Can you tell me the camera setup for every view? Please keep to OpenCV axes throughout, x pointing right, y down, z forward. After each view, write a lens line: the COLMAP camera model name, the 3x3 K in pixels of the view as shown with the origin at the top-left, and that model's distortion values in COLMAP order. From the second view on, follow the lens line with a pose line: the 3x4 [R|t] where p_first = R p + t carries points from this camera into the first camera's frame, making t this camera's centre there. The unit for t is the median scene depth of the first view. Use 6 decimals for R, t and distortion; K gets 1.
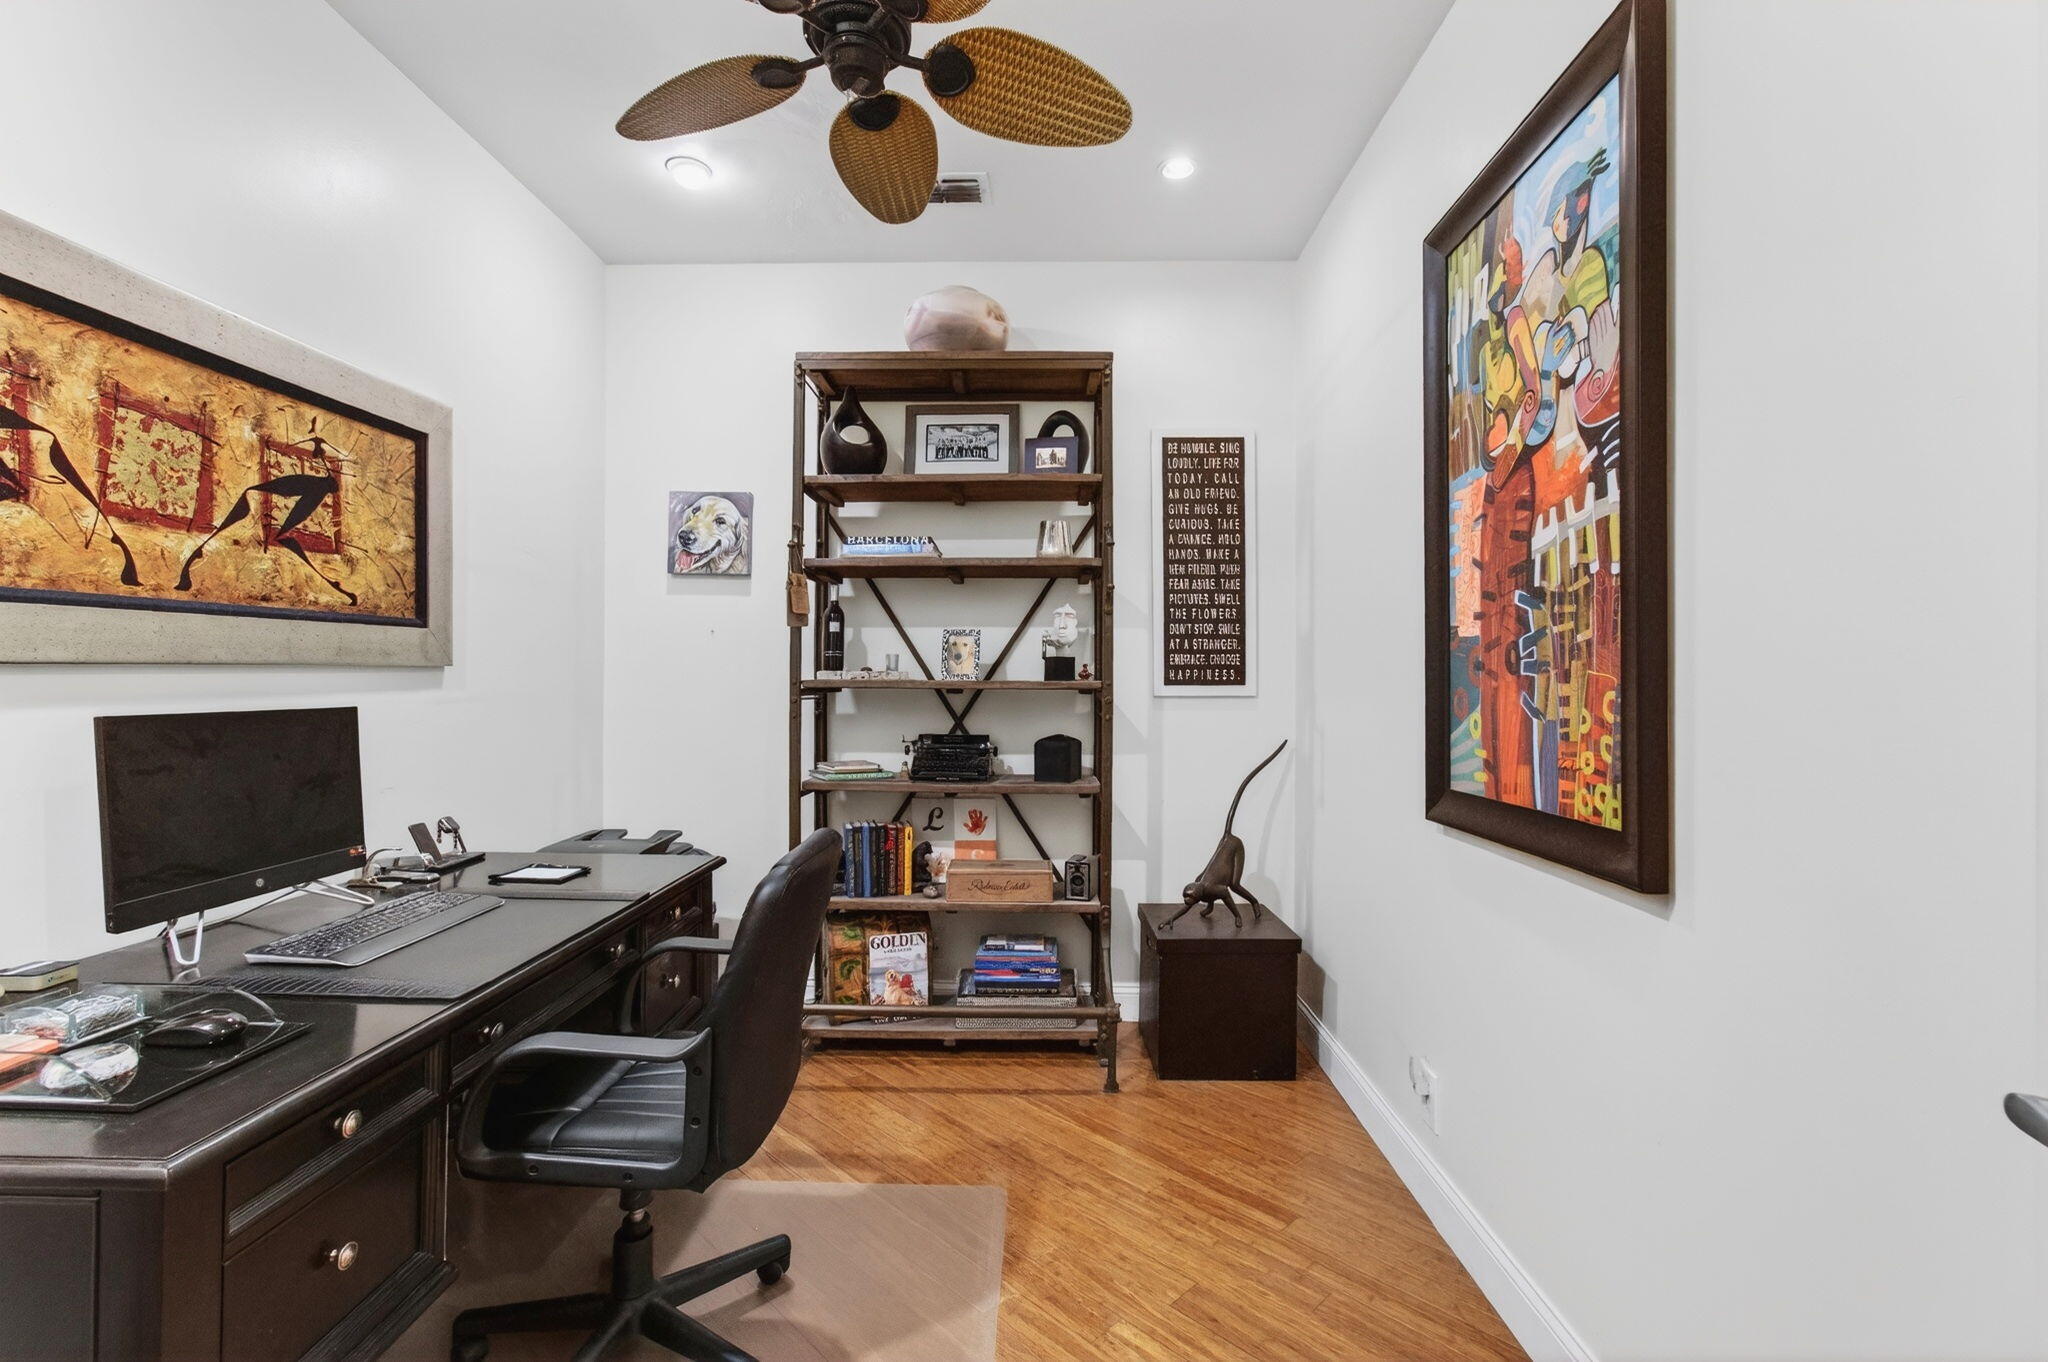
lens RADIAL K [[910.4, 0, 1024.4], [0, 910.4, 673.1], [0, 0, 1]] dist [-0.012595, 0.009755]
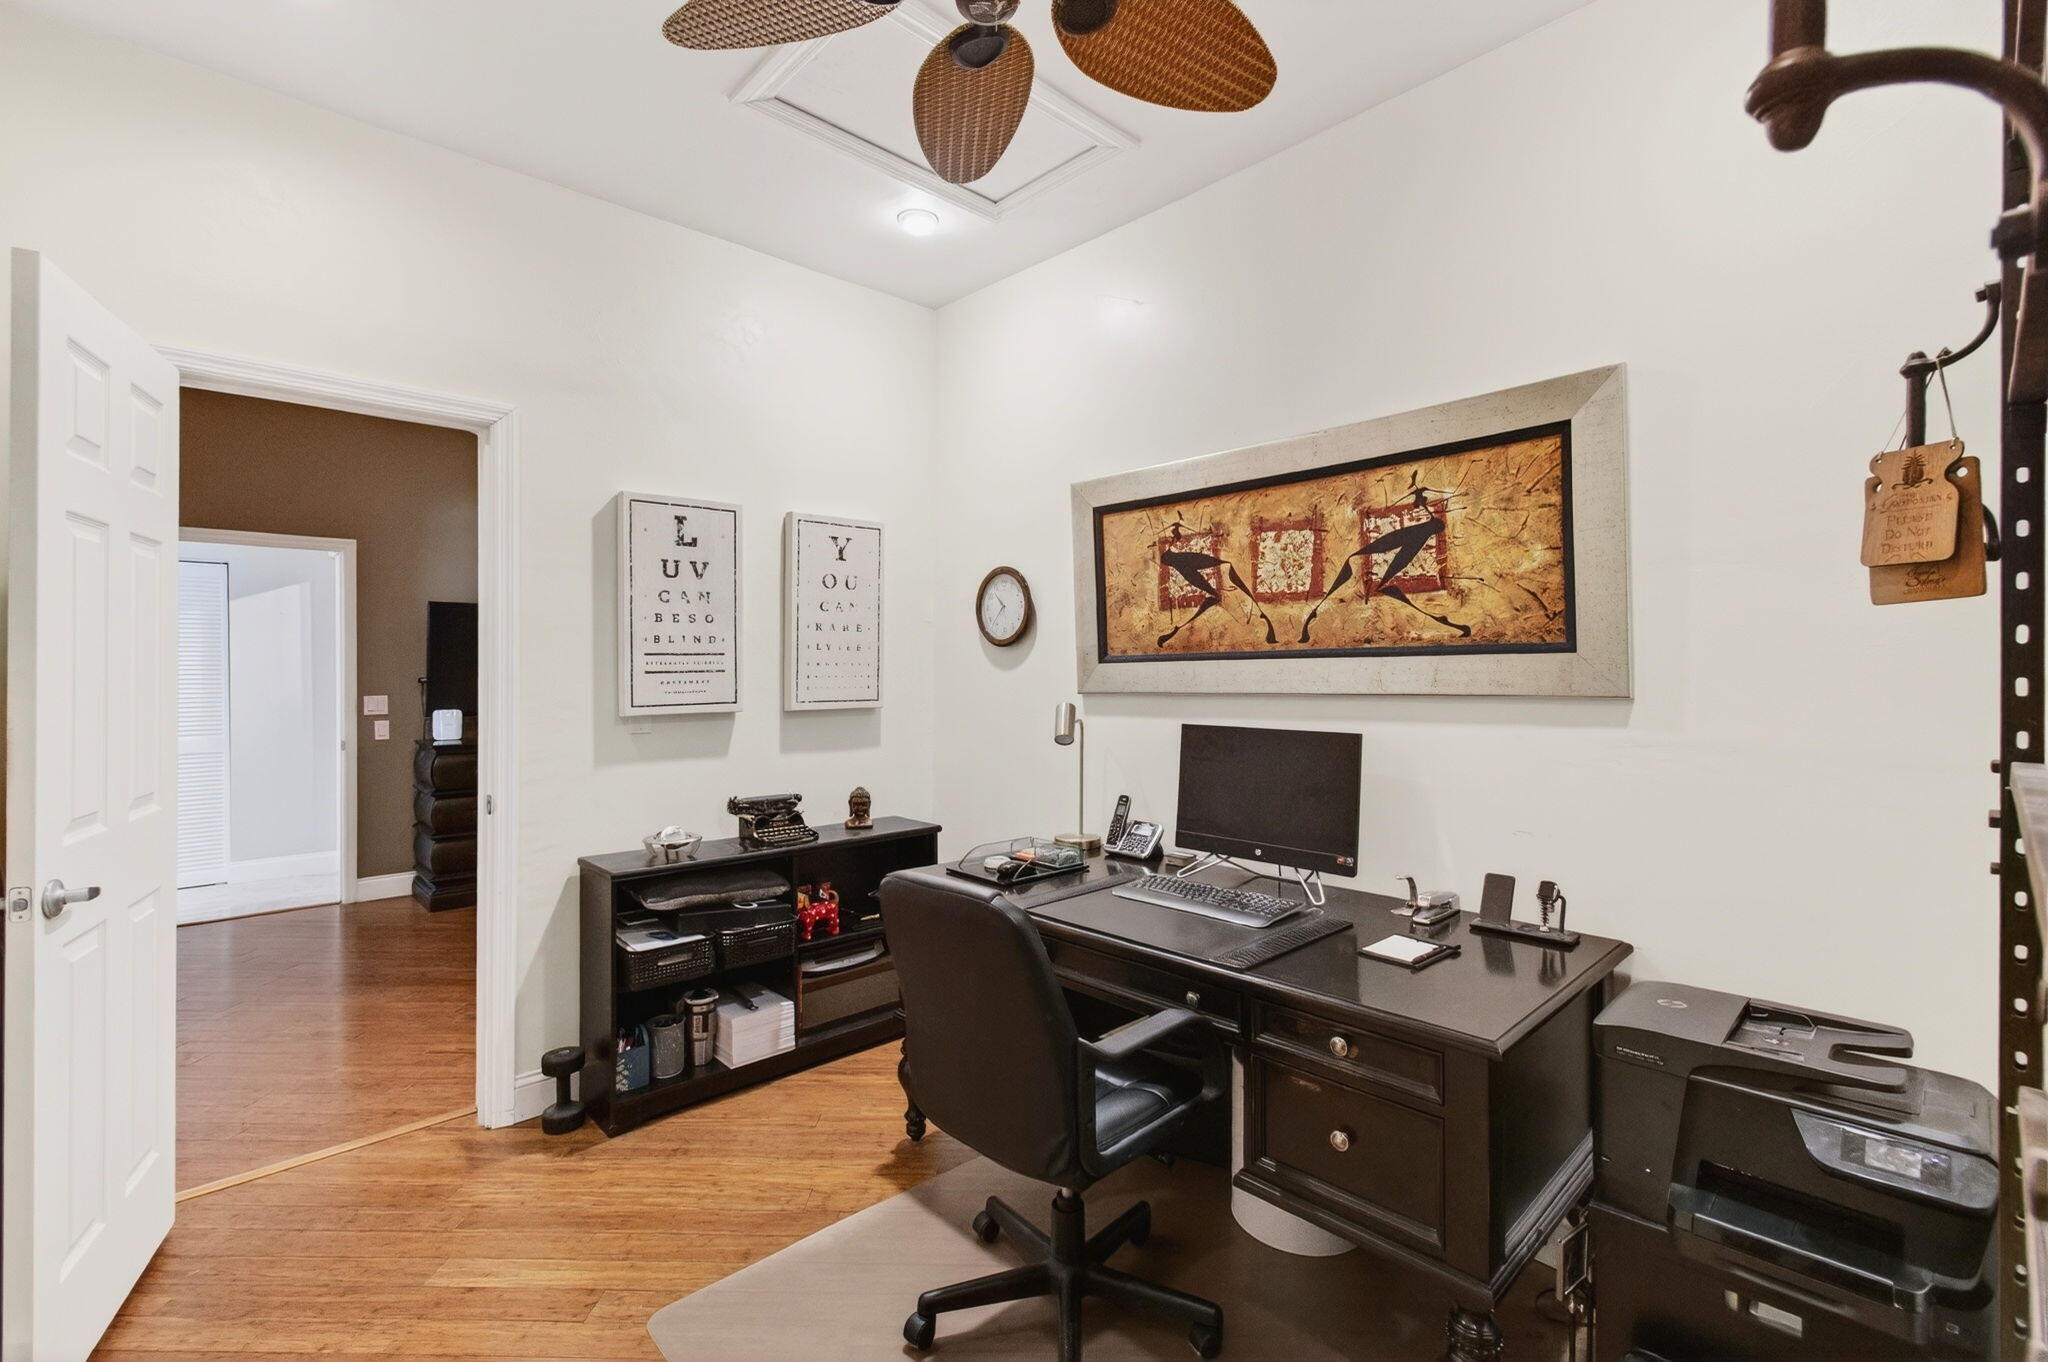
lens RADIAL K [[910.4, 0, 1024.6], [0, 910.4, 672.6], [0, 0, 1]] dist [-0.012595, 0.009755]
pose [[-0.698334, 0.002691, -0.715767, 0.361069], [0.004207, 0.999991, -0.000345, -0.040271], [0.715759, -0.003252, -0.698340, 1.503190]]
